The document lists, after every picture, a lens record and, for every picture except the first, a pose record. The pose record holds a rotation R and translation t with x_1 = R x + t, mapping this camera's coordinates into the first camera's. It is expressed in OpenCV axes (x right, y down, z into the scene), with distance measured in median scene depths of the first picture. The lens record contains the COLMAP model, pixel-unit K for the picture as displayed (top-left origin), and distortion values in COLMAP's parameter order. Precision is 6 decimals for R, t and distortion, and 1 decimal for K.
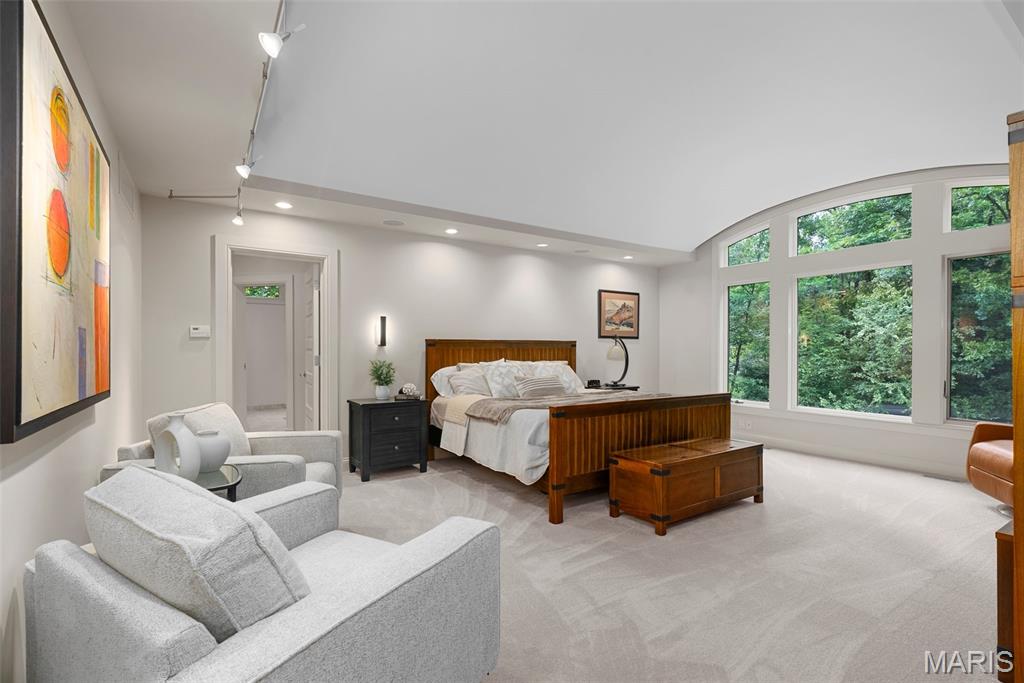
lens RADIAL K [[469.8, 0, 514.4], [0, 469.8, 349.8], [0, 0, 1]] dist [-0.003567, 0.000757]
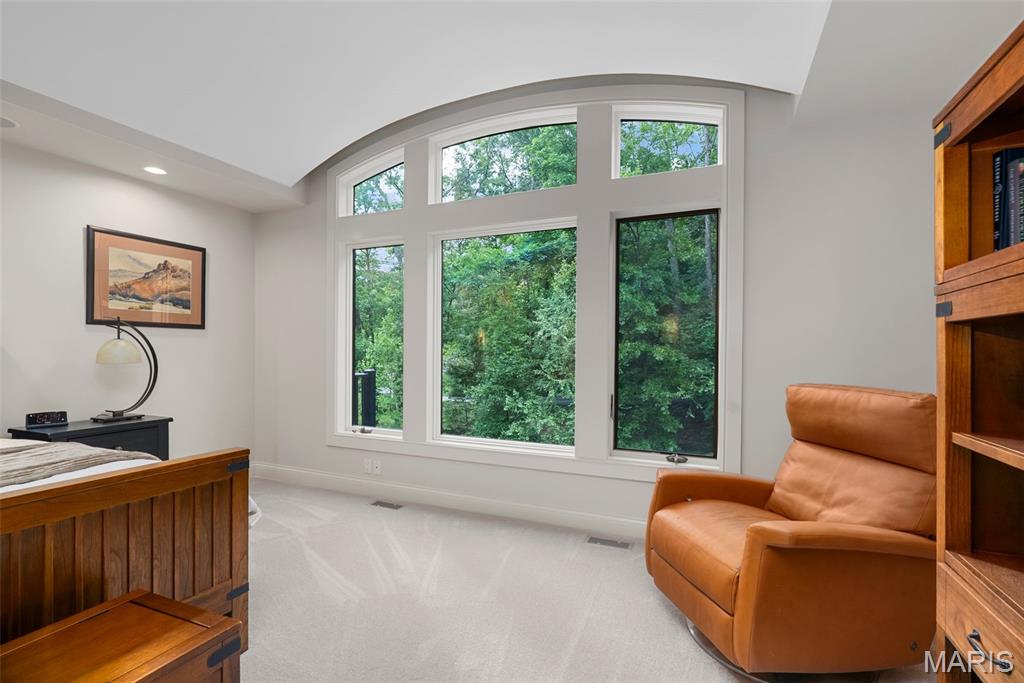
lens RADIAL K [[469.8, 0, 514.4], [0, 469.8, 349.8], [0, 0, 1]] dist [-0.003567, 0.000757]
pose [[0.840611, 0.000876, 0.541639, 0.274008], [-0.002277, 0.999996, 0.001916, 0.000068], [-0.541634, -0.002844, 0.840609, 0.323602]]
